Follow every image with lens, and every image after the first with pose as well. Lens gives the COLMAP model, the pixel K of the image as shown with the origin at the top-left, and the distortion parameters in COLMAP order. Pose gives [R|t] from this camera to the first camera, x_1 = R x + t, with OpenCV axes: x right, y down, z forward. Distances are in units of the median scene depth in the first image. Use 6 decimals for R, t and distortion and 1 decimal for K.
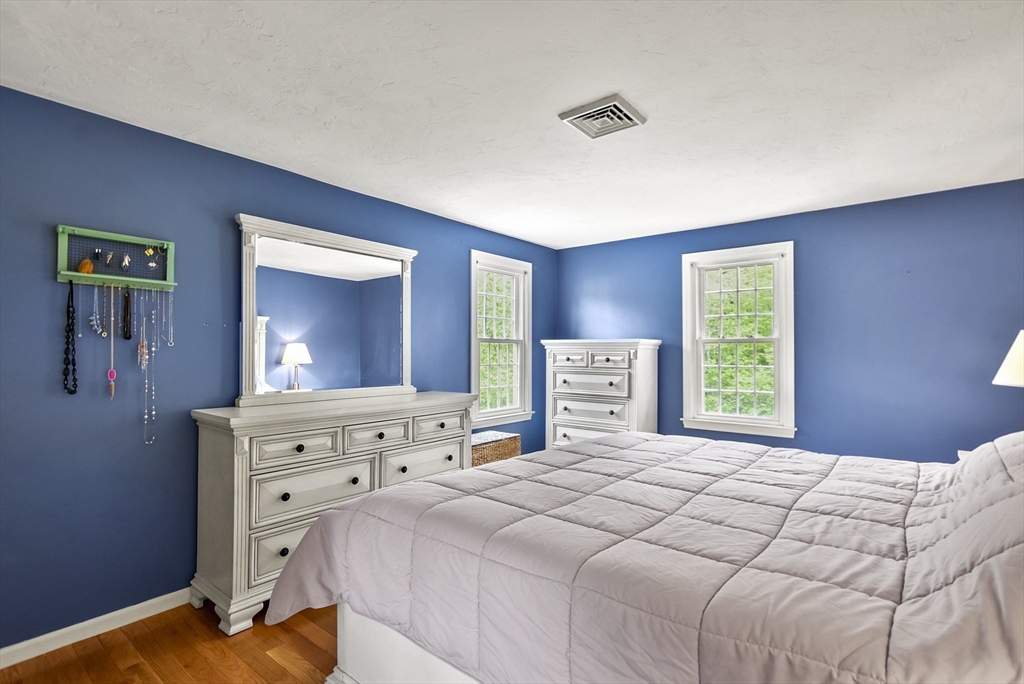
lens RADIAL K [[496.5, 0, 514.6], [0, 496.5, 364.1], [0, 0, 1]] dist [0.006955, 0.000237]
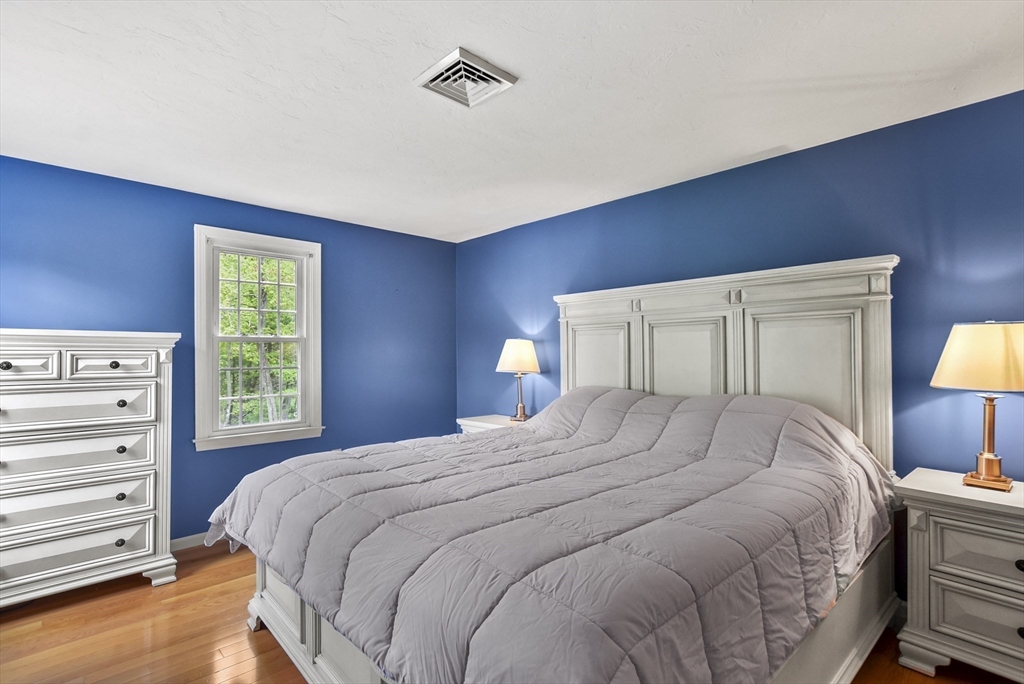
lens RADIAL K [[496.5, 0, 508.6], [0, 496.5, 348.4], [0, 0, 1]] dist [0.006955, 0.000237]
pose [[0.124911, 0.004707, 0.992157, -0.365460], [0.024274, 0.999675, -0.007798, -0.012773], [-0.991871, 0.025057, 0.124756, 0.440930]]
